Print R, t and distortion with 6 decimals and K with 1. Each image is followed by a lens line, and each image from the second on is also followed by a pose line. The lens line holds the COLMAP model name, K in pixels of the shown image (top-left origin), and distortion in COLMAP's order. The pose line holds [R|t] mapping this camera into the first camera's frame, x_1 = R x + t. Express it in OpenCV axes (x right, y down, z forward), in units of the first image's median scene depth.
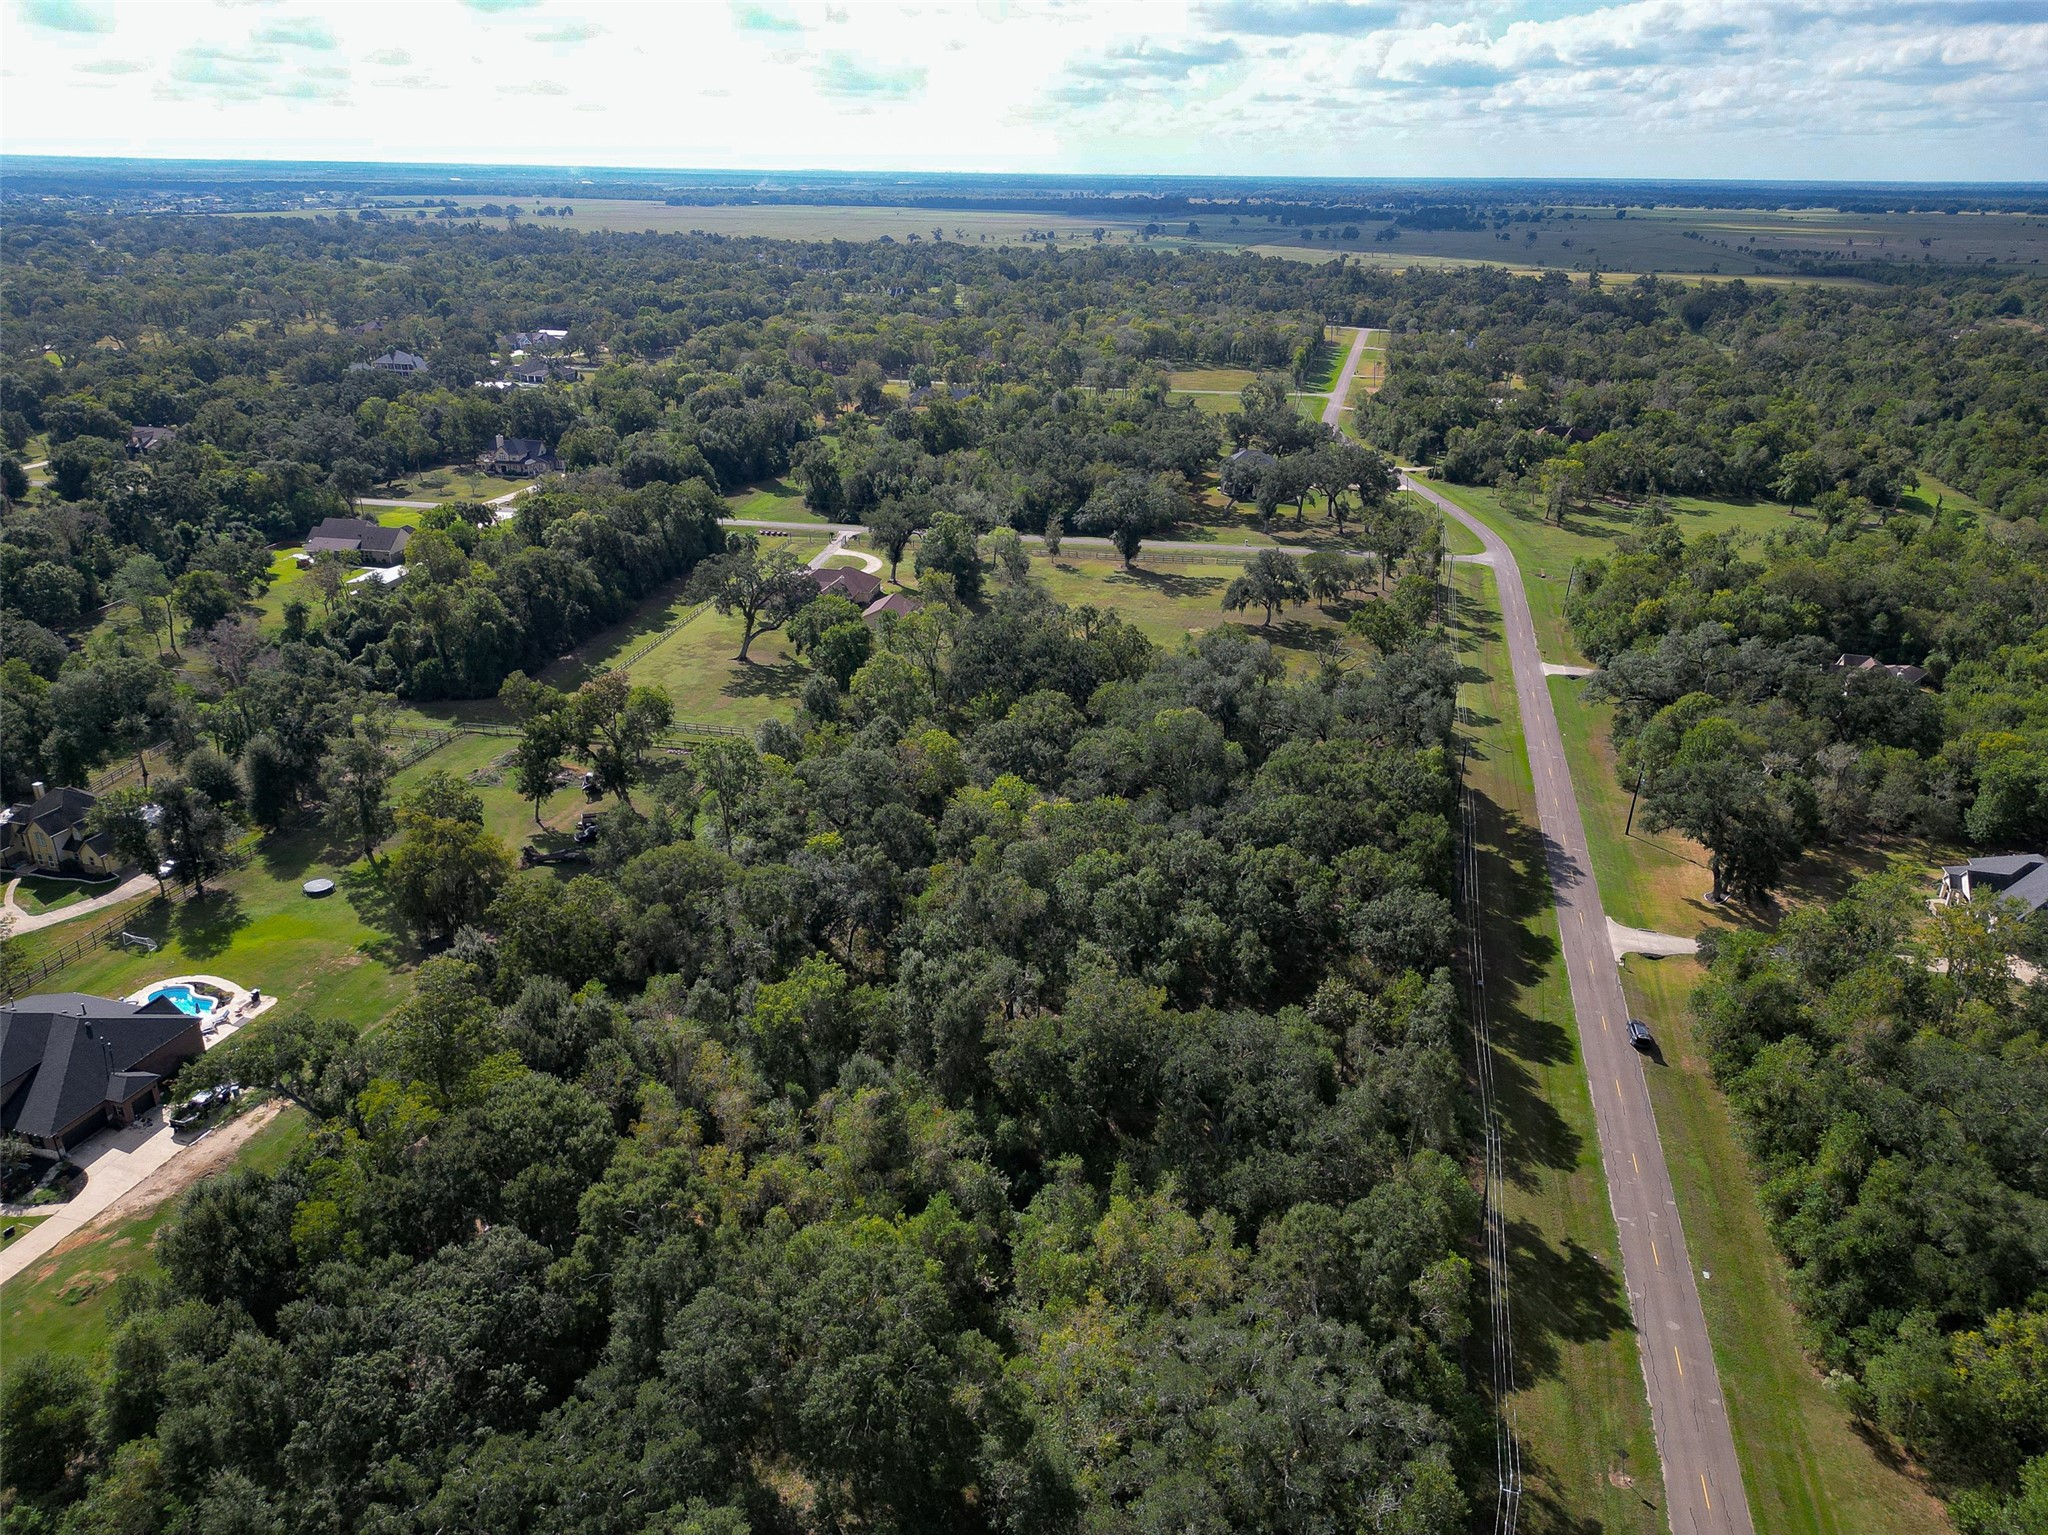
lens RADIAL K [[1429.9, 0, 1023.2], [0, 1429.9, 775.3], [0, 0, 1]] dist [0.079438, -0.079226]
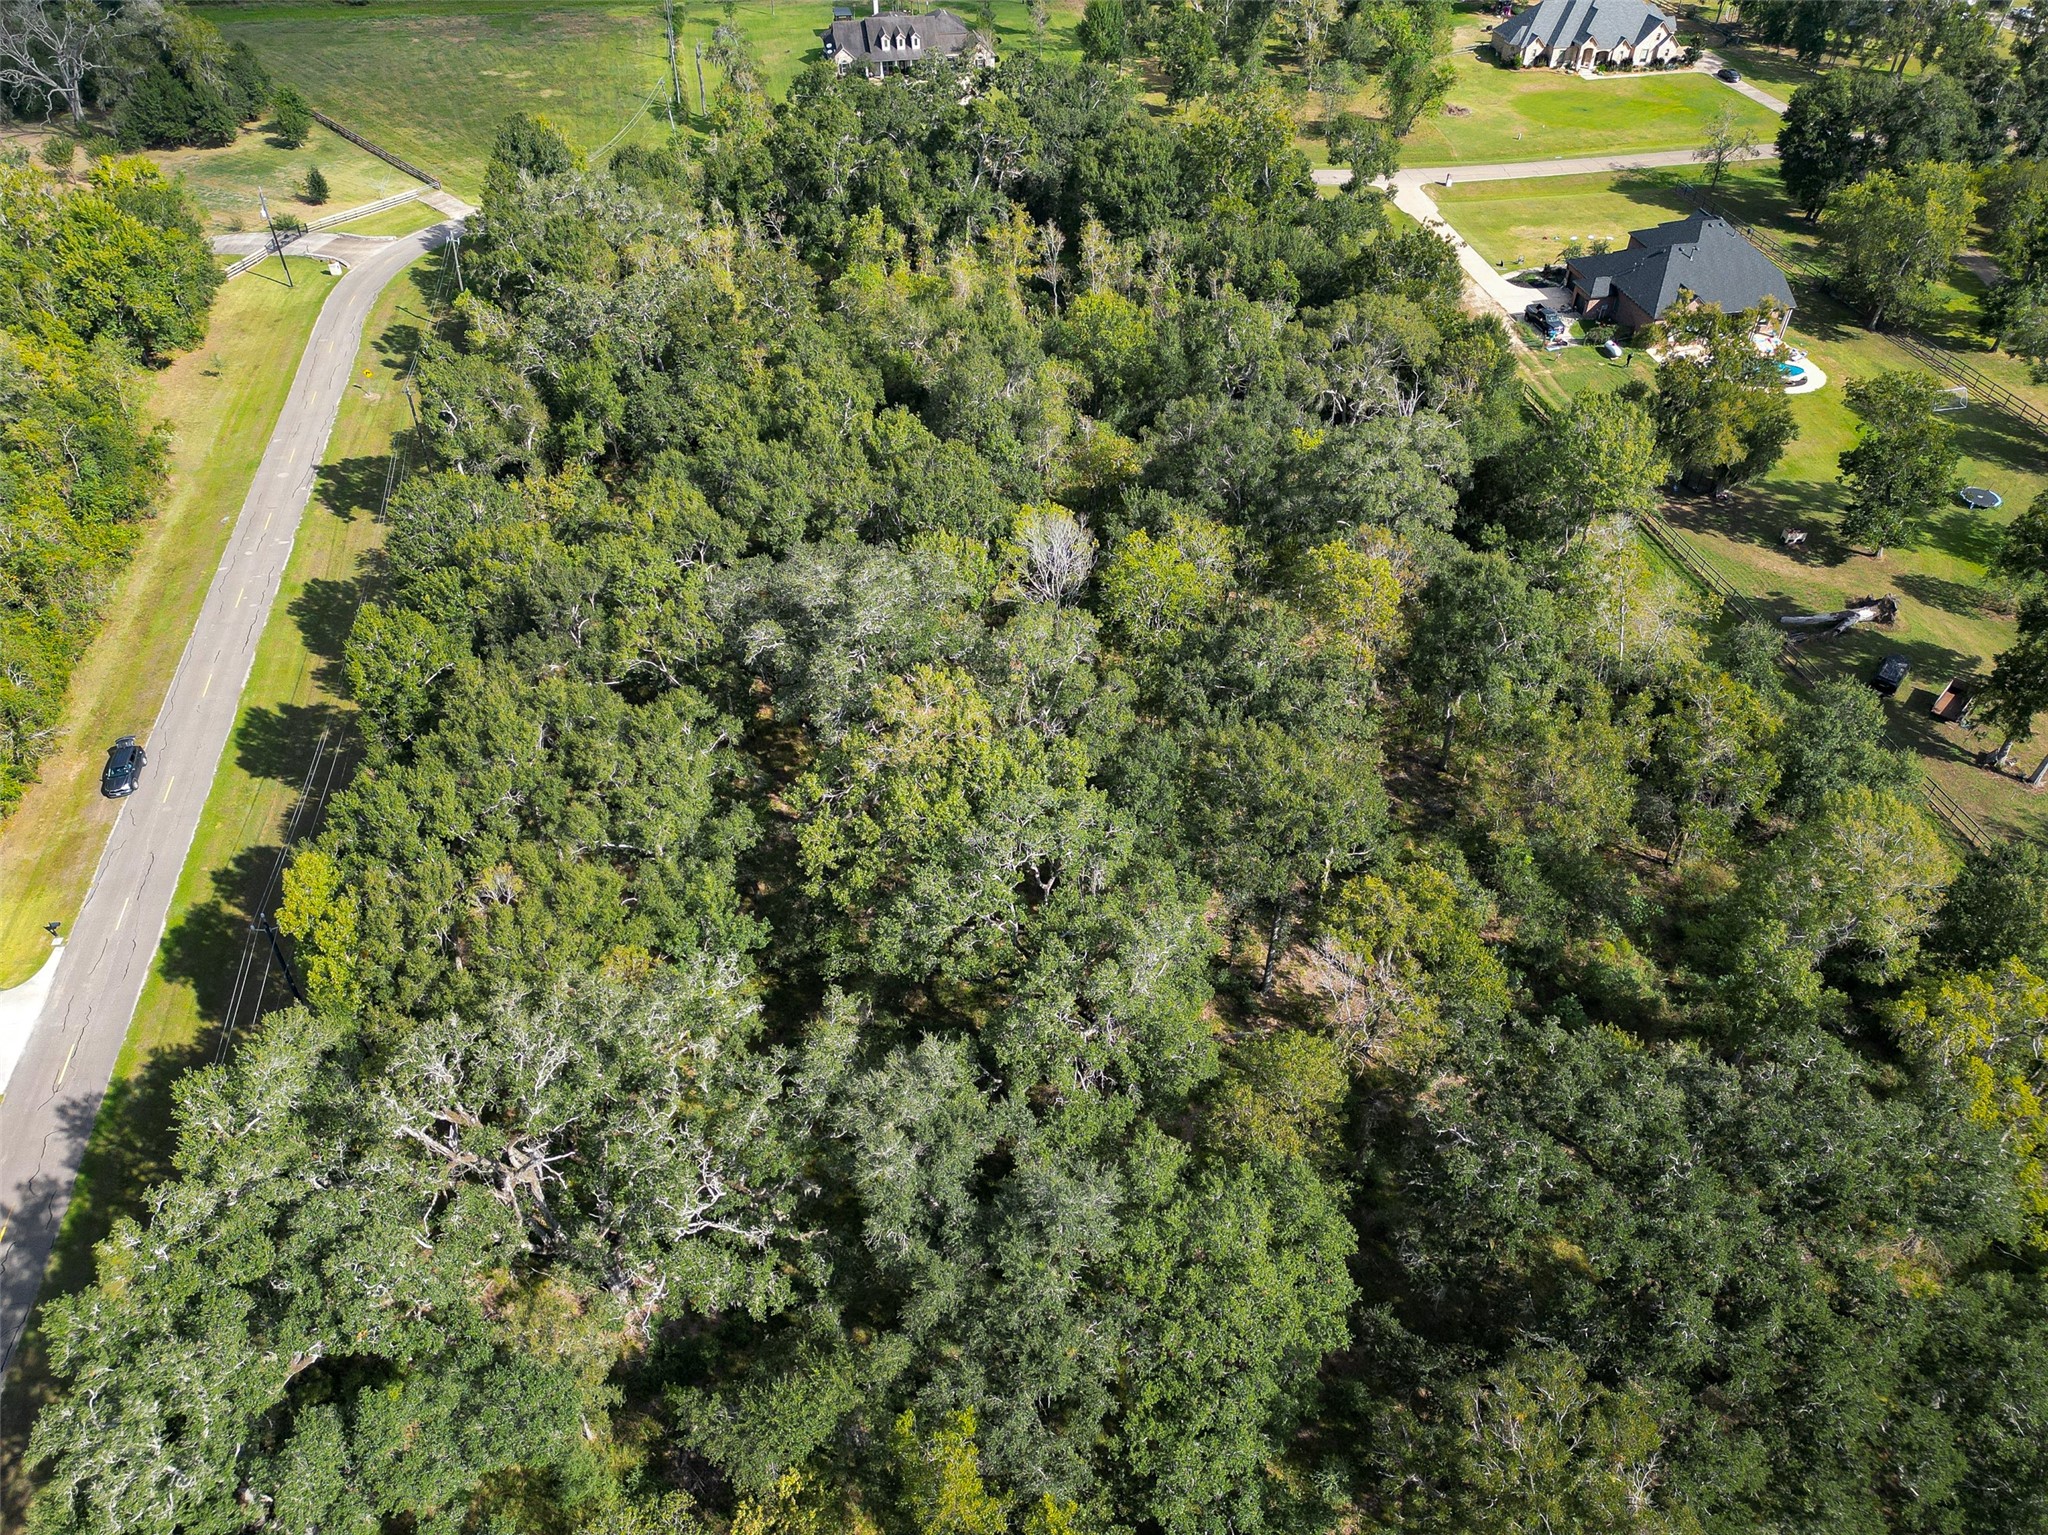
lens RADIAL K [[1436.3, 0, 1023.2], [0, 1436.3, 773.9], [0, 0, 1]] dist [0.072077, -0.070865]
pose [[-0.901519, 0.272202, -0.336407, 0.185385], [-0.180013, 0.471043, 0.863547, -0.321374], [0.393521, 0.839062, -0.375655, 0.949692]]
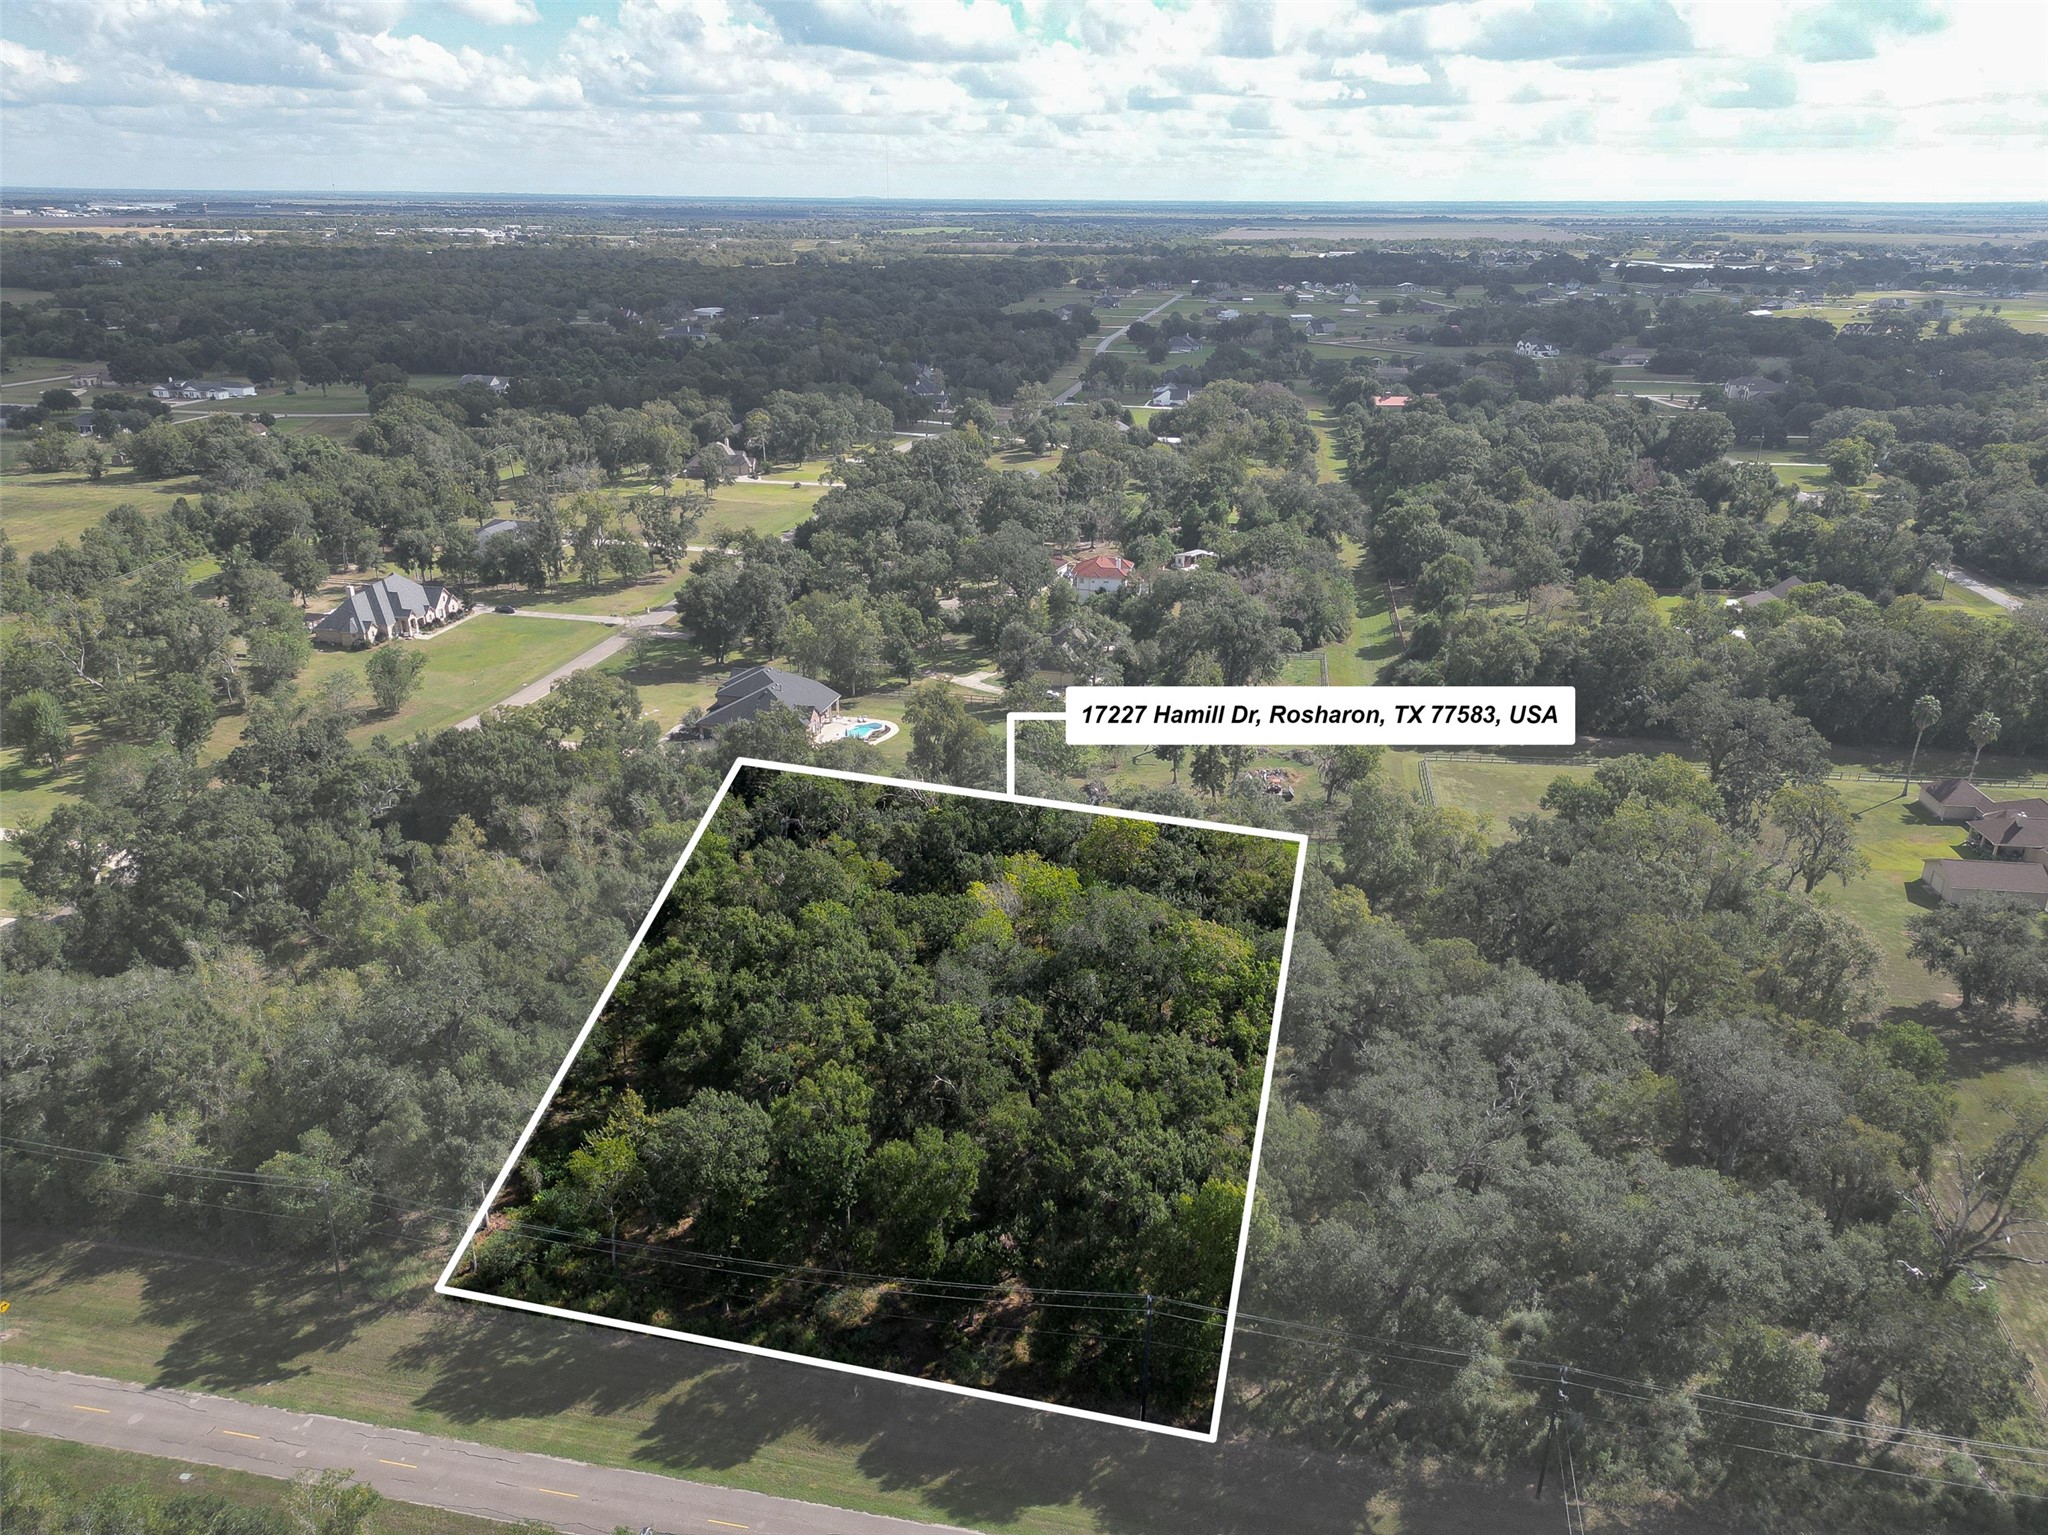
lens RADIAL K [[1429.9, 0, 1023.2], [0, 1429.9, 775.3], [0, 0, 1]] dist [0.079438, -0.079226]
pose [[0.047505, 0.361343, -0.931222, 0.593390], [-0.392908, 0.863882, 0.315169, -0.239960], [0.918350, 0.350912, 0.183013, 0.605843]]
